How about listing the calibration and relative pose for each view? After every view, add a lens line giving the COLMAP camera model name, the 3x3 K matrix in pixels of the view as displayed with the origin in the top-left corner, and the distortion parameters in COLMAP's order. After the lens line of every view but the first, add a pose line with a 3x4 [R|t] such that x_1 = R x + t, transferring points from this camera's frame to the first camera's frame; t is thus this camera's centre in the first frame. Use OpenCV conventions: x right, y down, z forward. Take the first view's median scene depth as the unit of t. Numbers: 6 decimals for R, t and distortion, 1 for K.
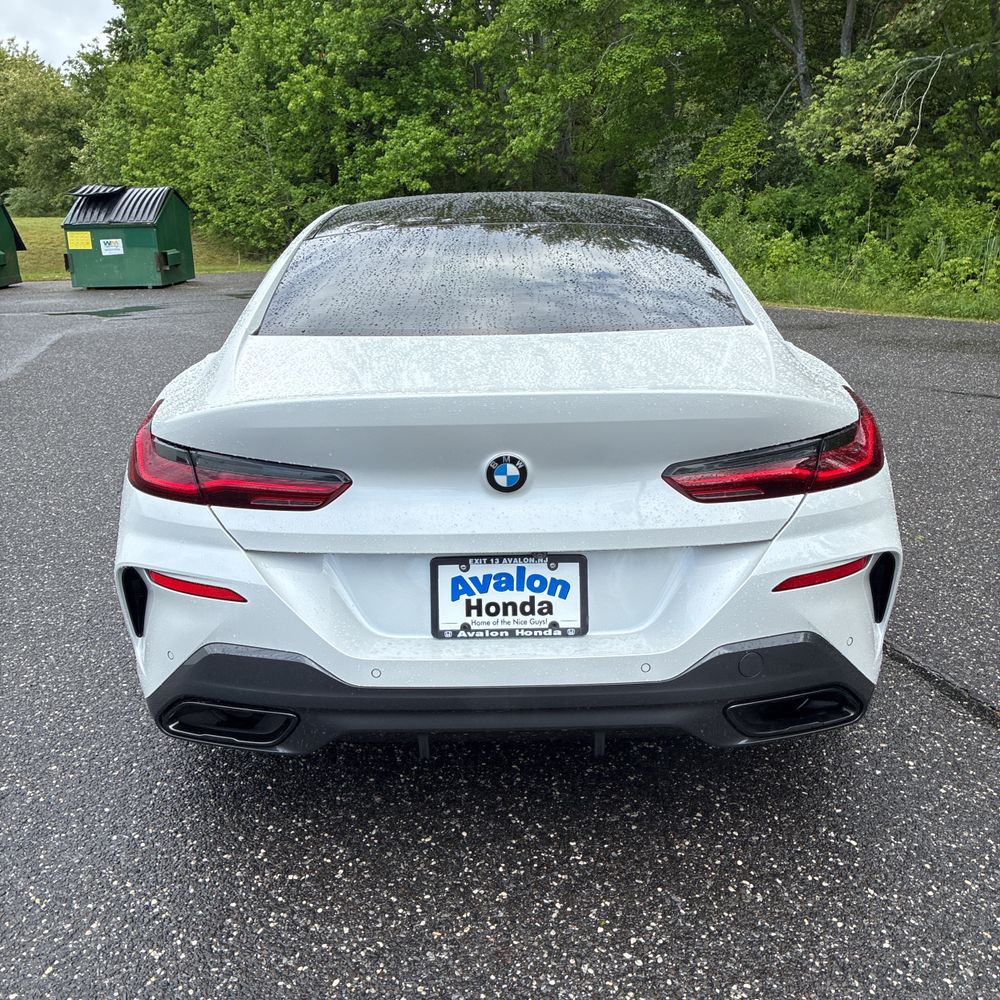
lens RADIAL K [[1006.5, 0, 511.7], [0, 1006.5, 486.1], [0, 0, 1]] dist [0.030400, -0.019514]
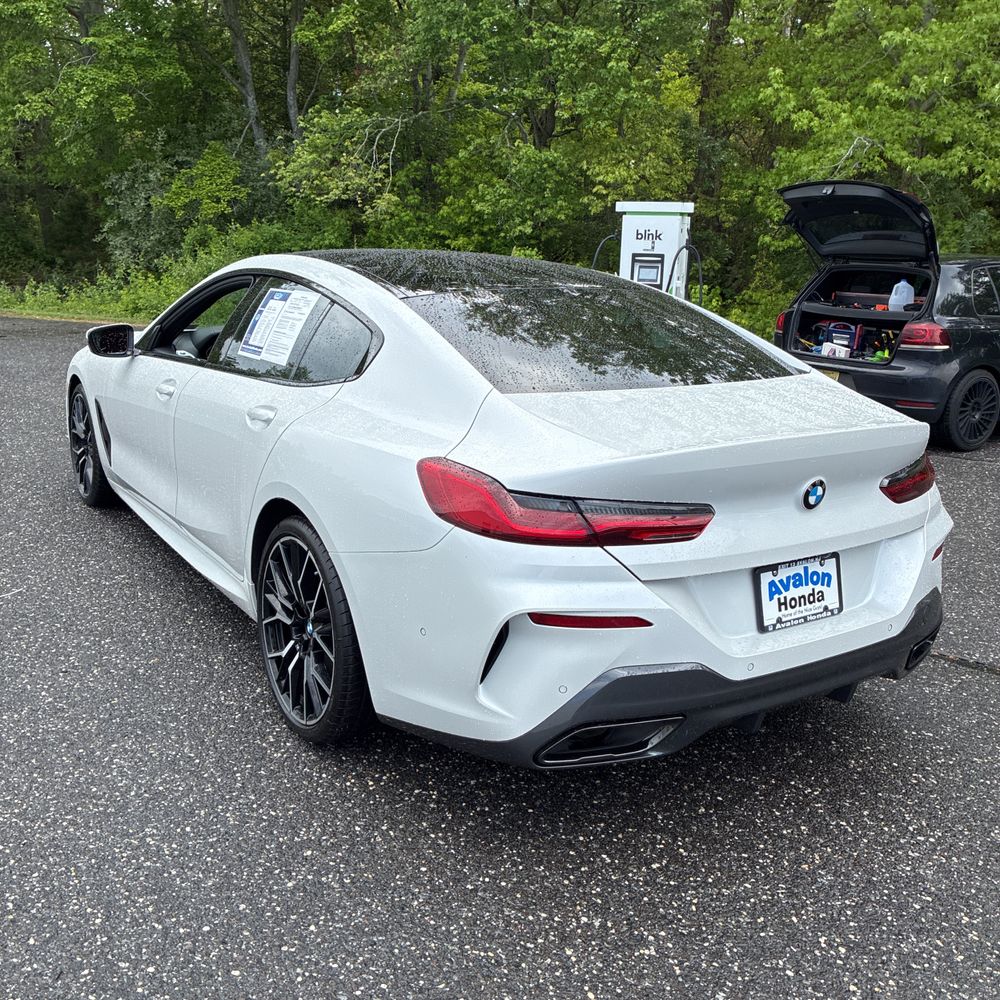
lens RADIAL K [[999.8, 0, 498.3], [0, 999.8, 470.9], [0, 0, 1]] dist [0.006656, -0.001235]
pose [[0.843582, -0.074069, 0.531868, -0.988351], [0.094741, 0.995434, -0.011640, -0.063492], [-0.528577, 0.060209, 0.846747, 0.120420]]
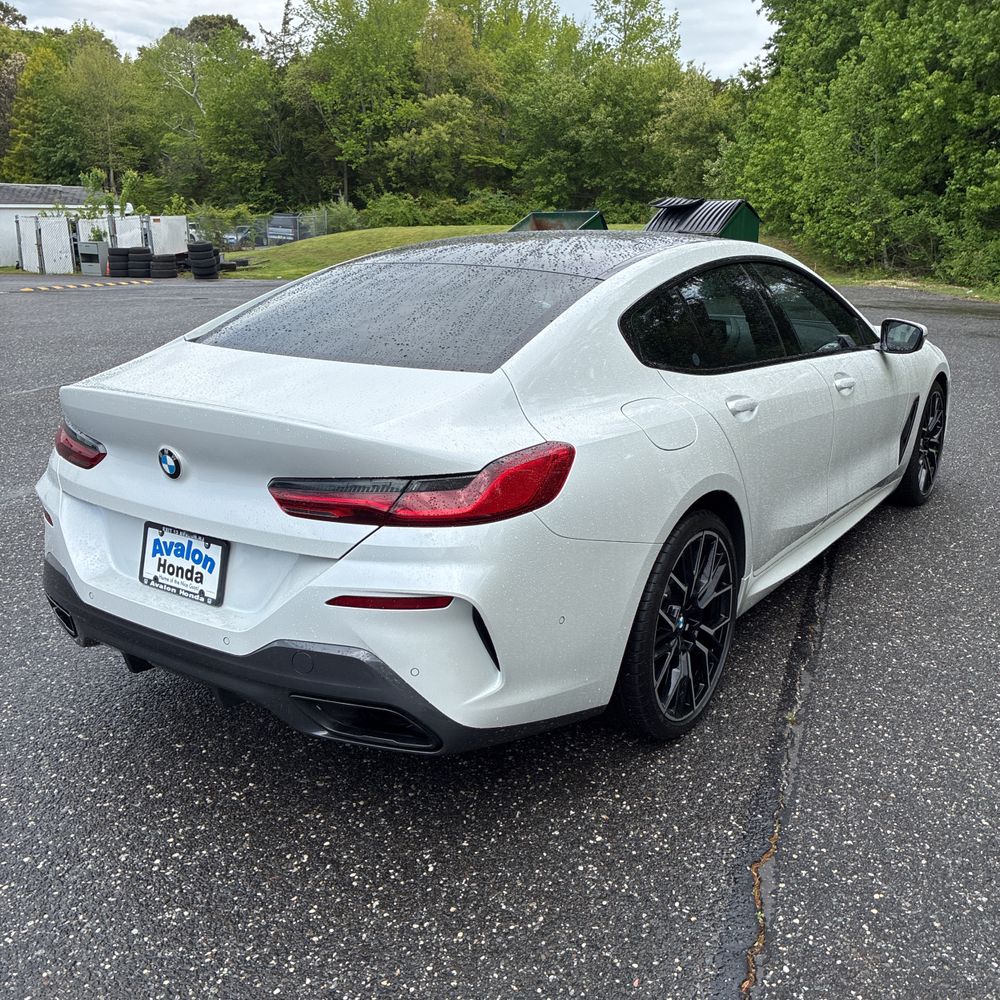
lens RADIAL K [[1017.8, 0, 523.4], [0, 1017.8, 484.1], [0, 0, 1]] dist [0.010101, 0.003799]
pose [[0.825318, 0.162658, -0.540733, 1.020855], [-0.168844, 0.984888, 0.038558, -0.107456], [0.538834, 0.059477, 0.840310, 0.156113]]
